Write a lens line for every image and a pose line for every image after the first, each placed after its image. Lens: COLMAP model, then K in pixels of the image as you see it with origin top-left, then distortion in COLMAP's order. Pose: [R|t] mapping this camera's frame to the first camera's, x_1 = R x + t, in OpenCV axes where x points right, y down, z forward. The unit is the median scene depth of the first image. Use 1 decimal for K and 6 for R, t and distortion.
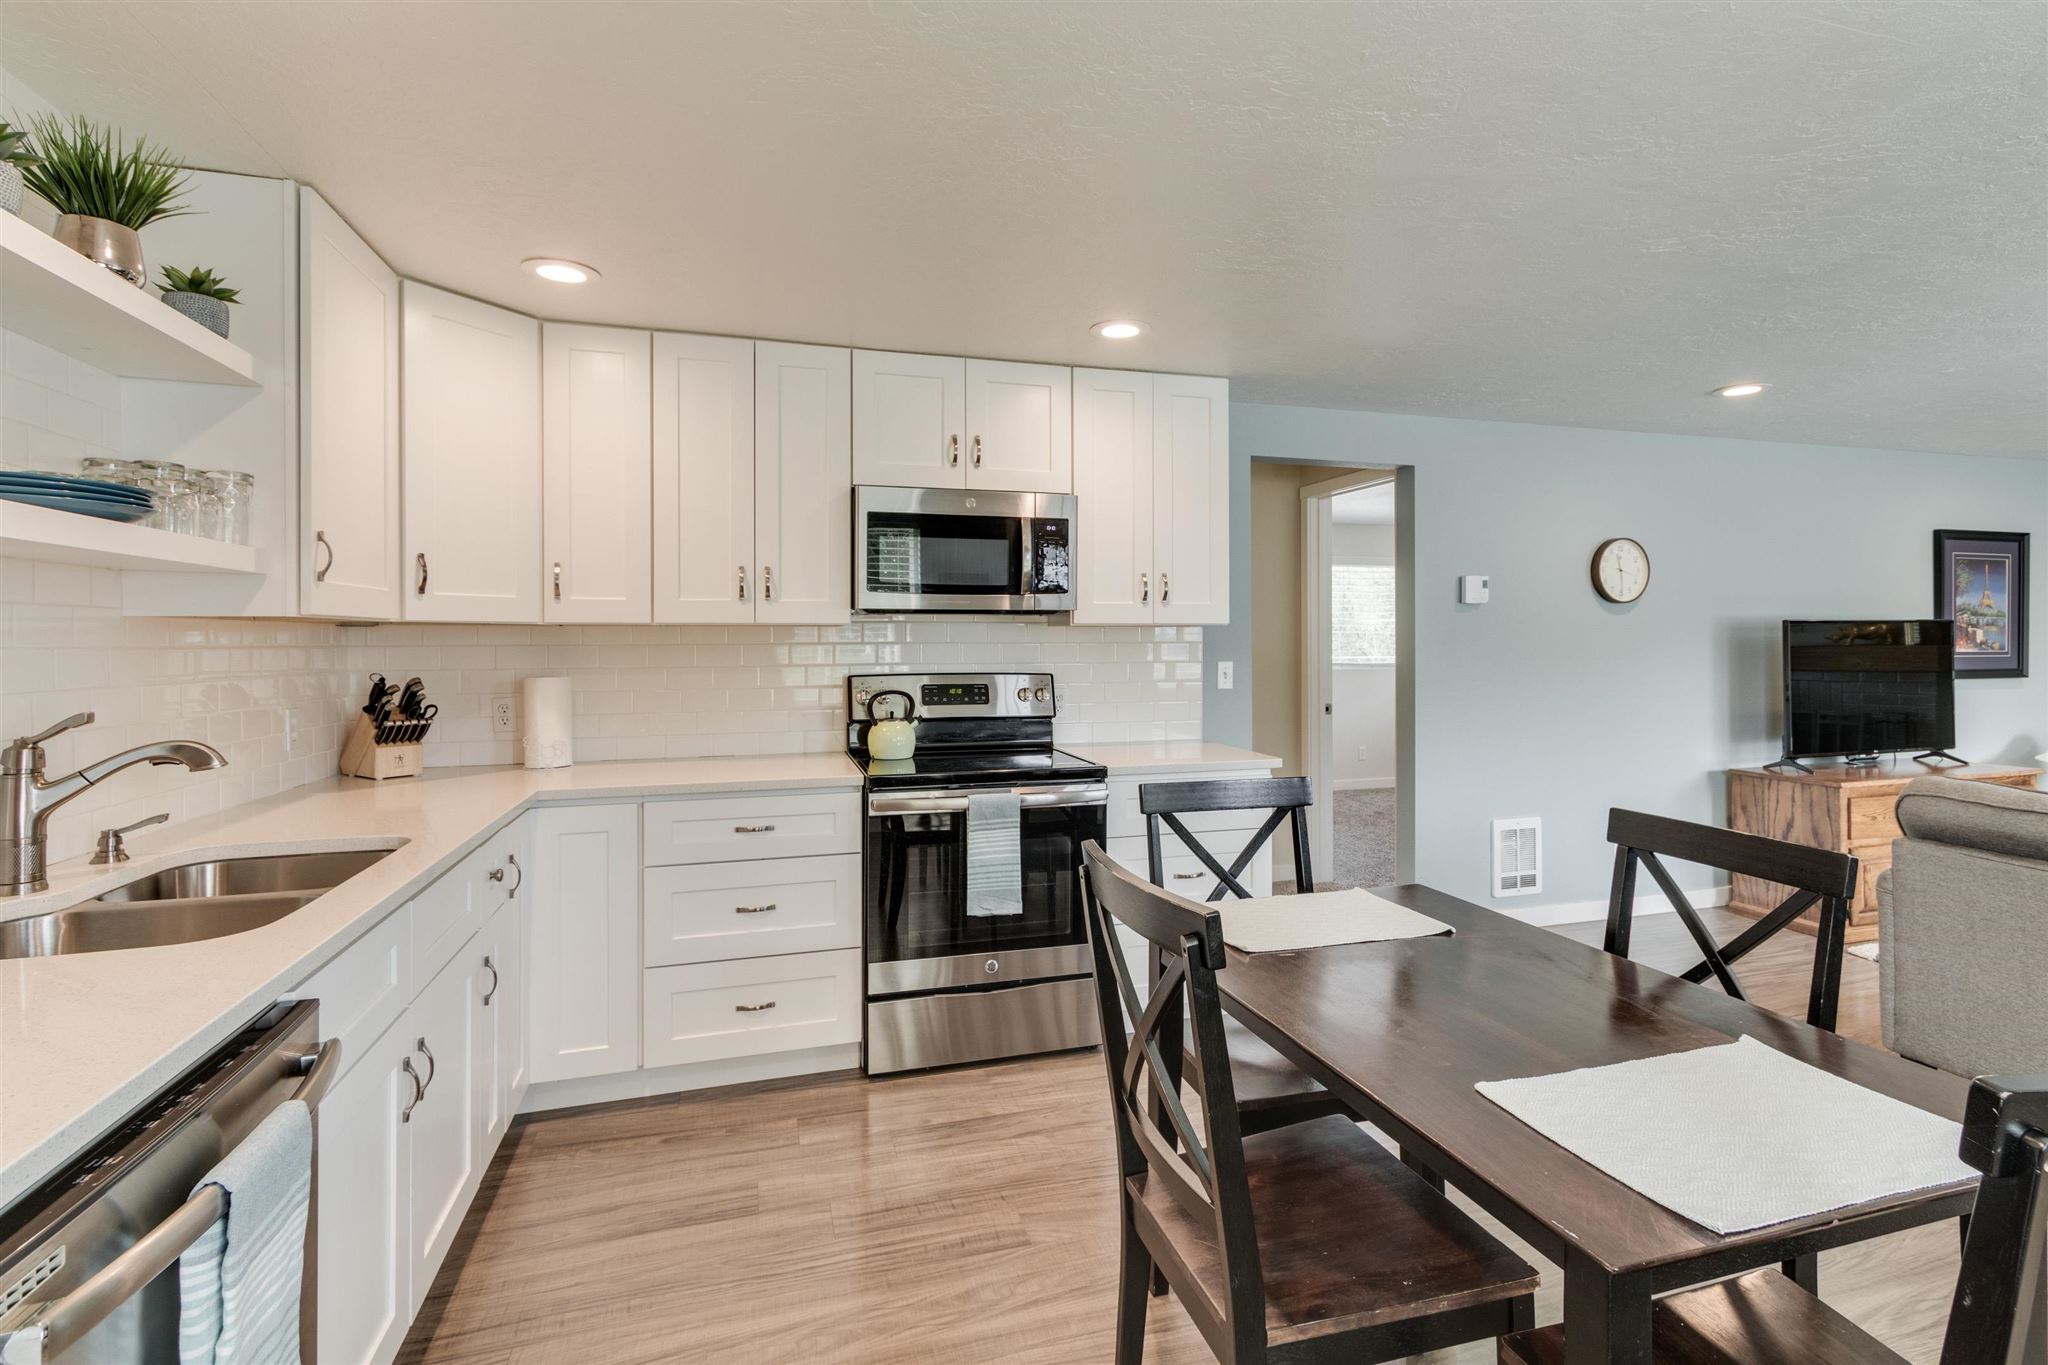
lens RADIAL K [[955.7, 0, 1035.7], [0, 955.7, 633.7], [0, 0, 1]] dist [-0.000877, -0.000200]
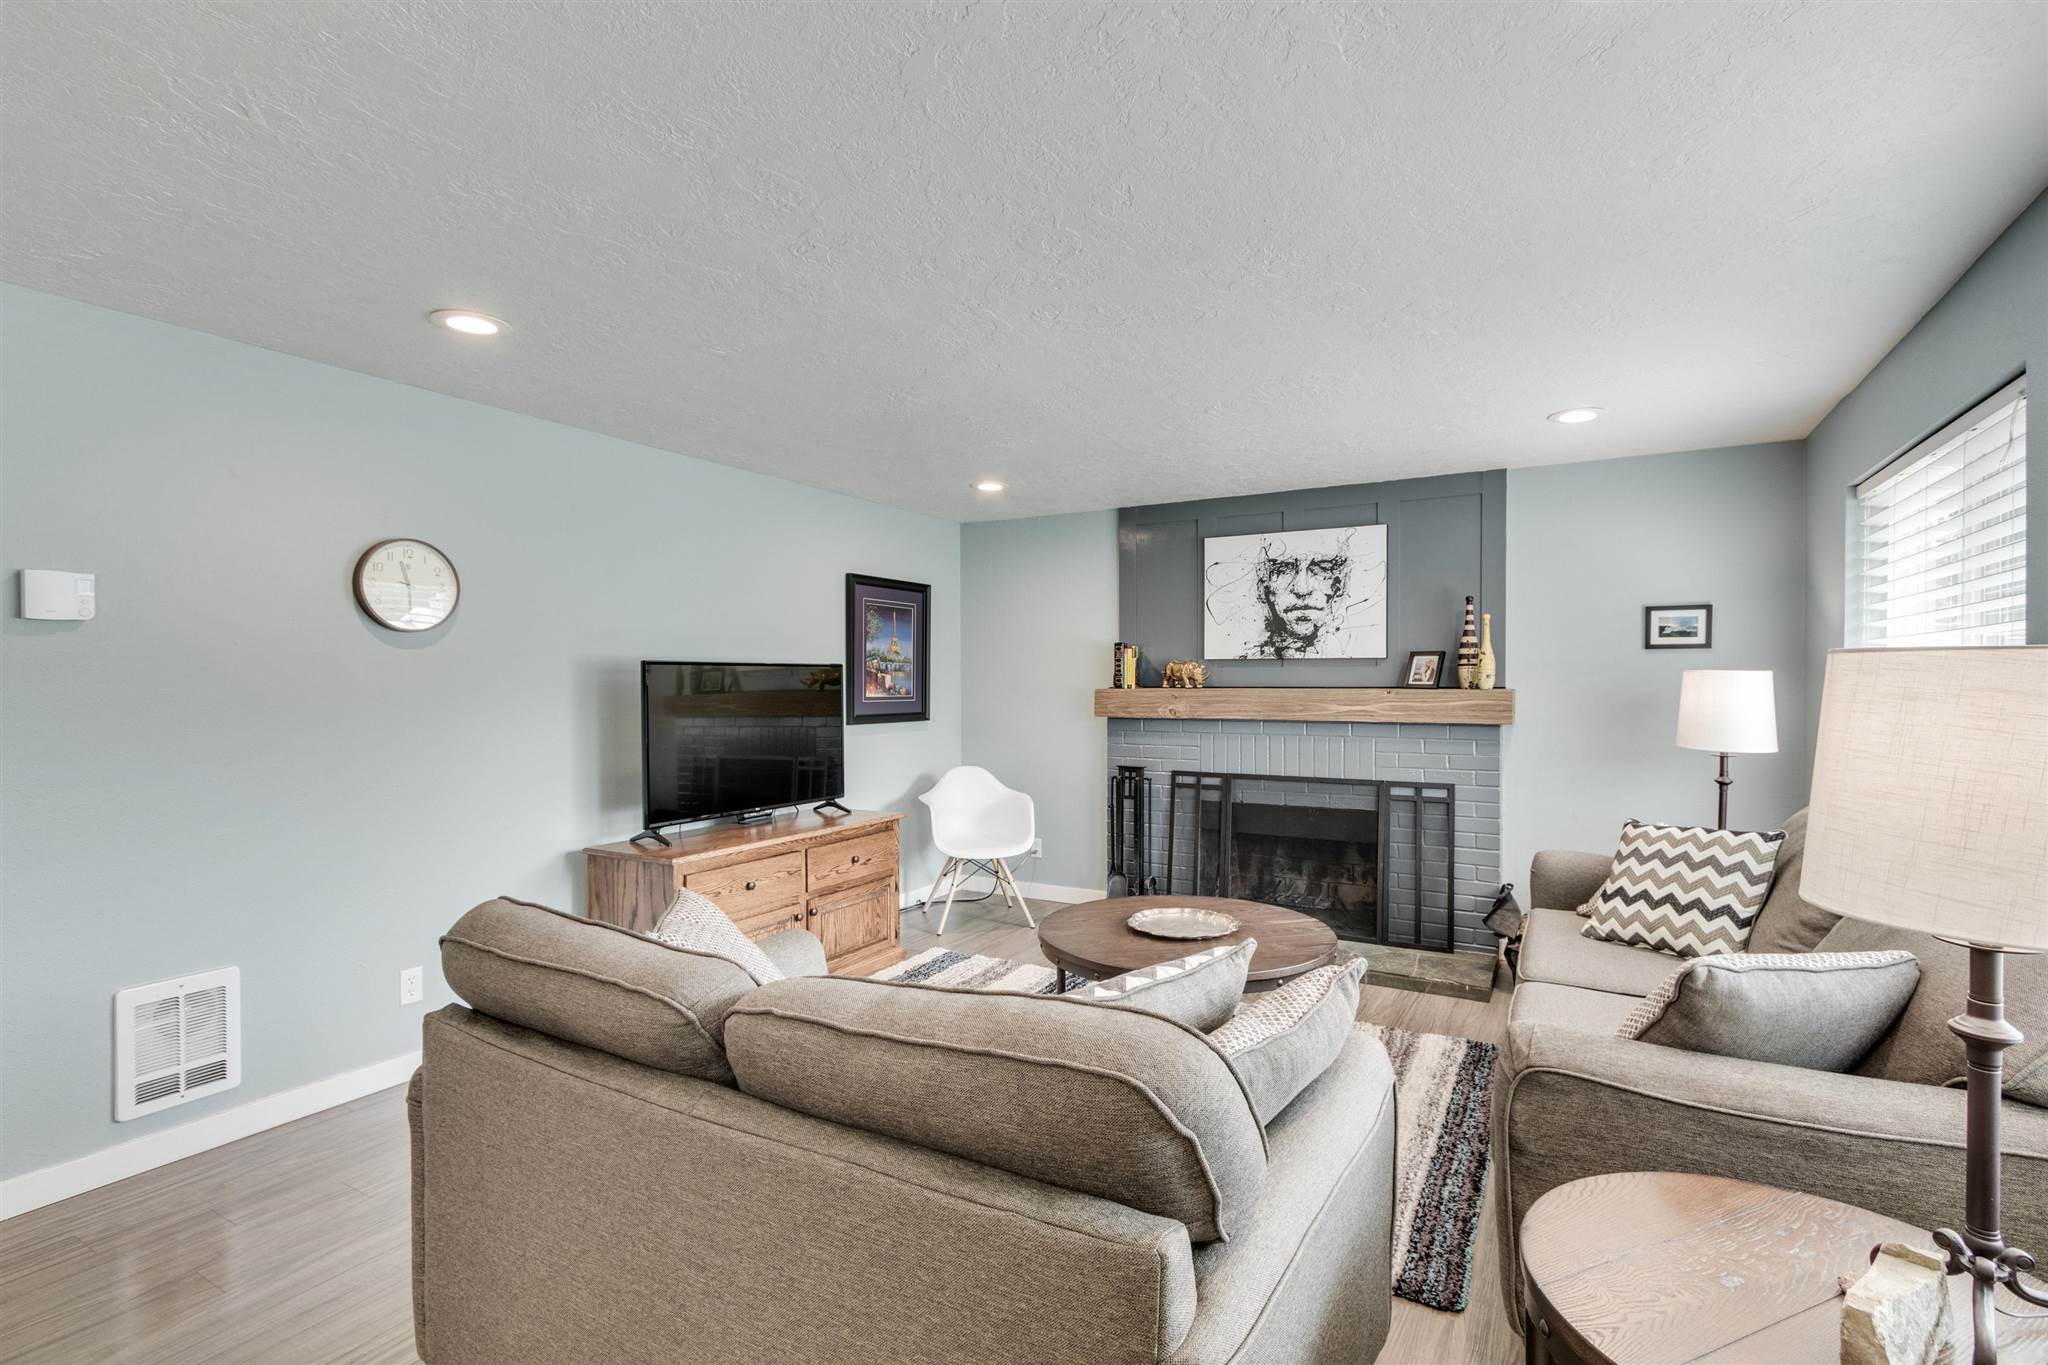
lens RADIAL K [[931.3, 0, 1024.0], [0, 931.3, 682.5], [0, 0, 1]] dist [-0.000955, -0.000323]
pose [[0.731446, 0.001872, 0.681897, 0.443839], [-0.003017, 0.999995, 0.000491, 0.002990], [-0.681893, -0.002417, 0.731448, 0.180335]]
